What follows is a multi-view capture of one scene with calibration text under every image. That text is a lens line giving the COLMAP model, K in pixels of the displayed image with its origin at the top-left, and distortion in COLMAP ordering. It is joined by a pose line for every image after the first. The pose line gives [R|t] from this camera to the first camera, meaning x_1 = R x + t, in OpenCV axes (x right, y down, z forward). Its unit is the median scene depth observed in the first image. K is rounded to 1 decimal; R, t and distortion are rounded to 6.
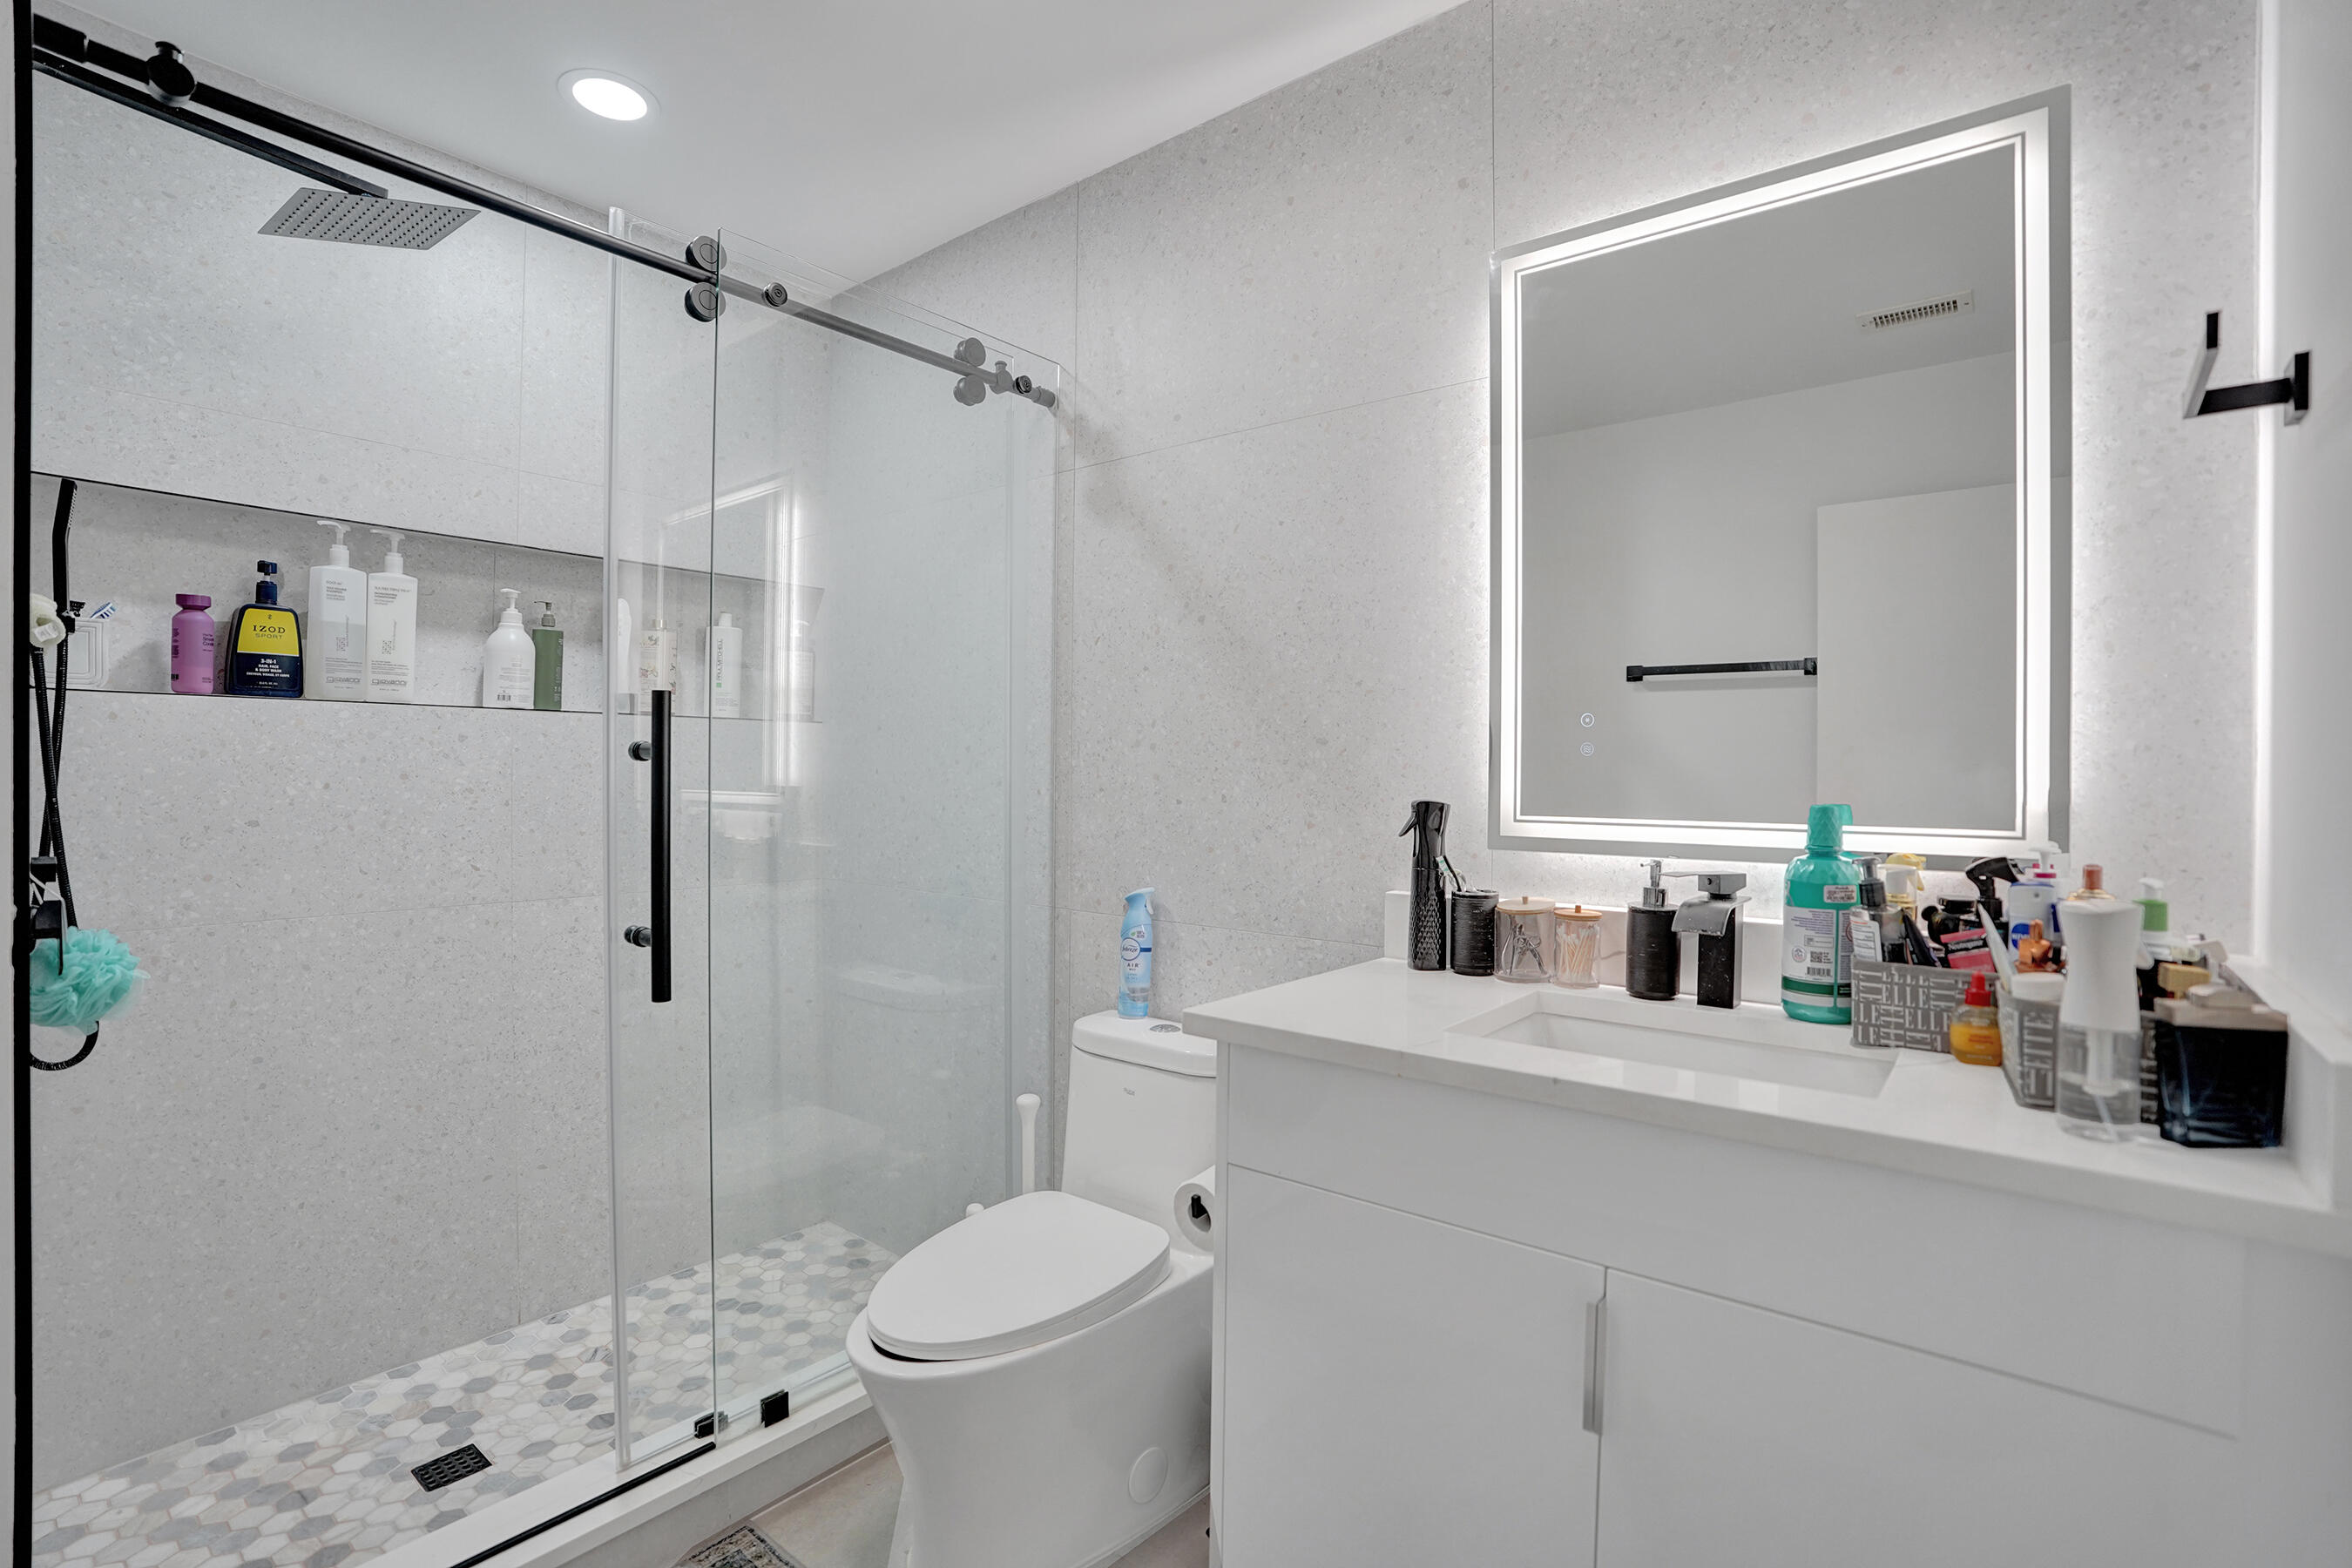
lens RADIAL K [[1065.6, 0, 1209.0], [0, 1065.6, 783.5], [0, 0, 1]] dist [-0.081756, 0.034598]
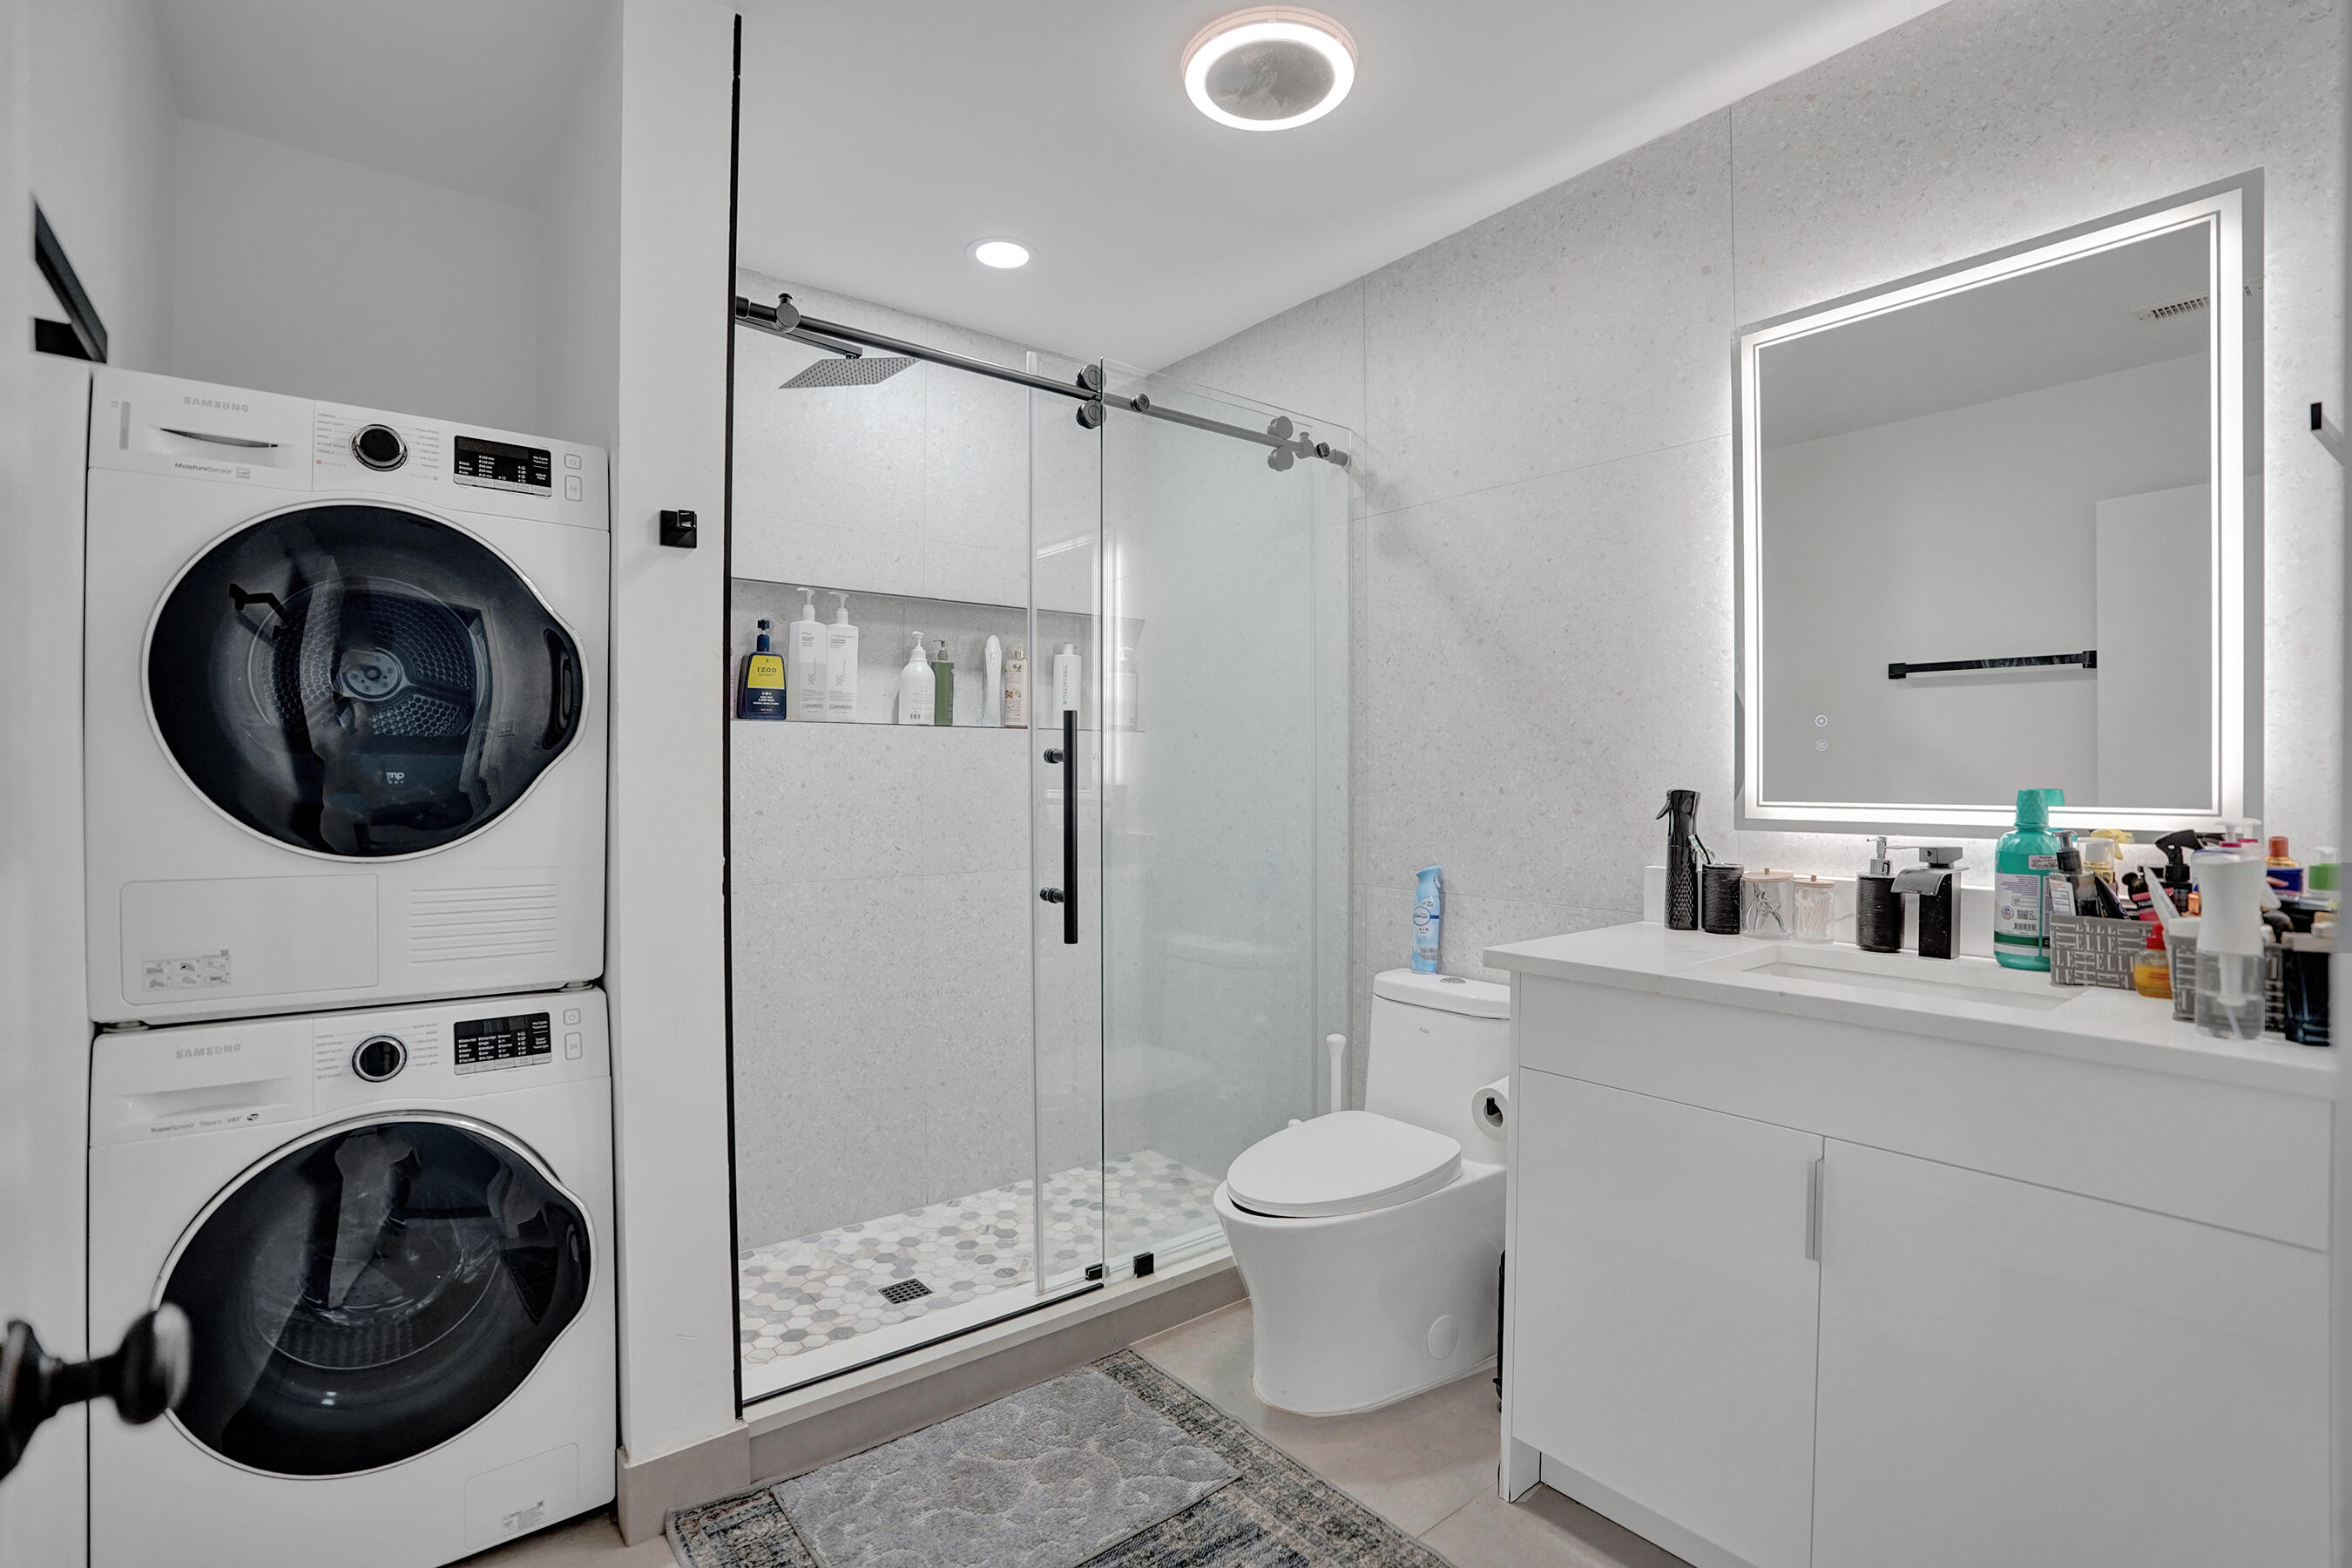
lens RADIAL K [[1122.5, 0, 1165.6], [0, 1122.5, 782.7], [0, 0, 1]] dist [-0.073622, 0.028565]
pose [[0.971687, -0.006893, -0.236171, -0.060562], [0.005554, 0.999965, -0.006334, 0.011765], [0.236207, 0.004843, 0.971691, -0.329271]]
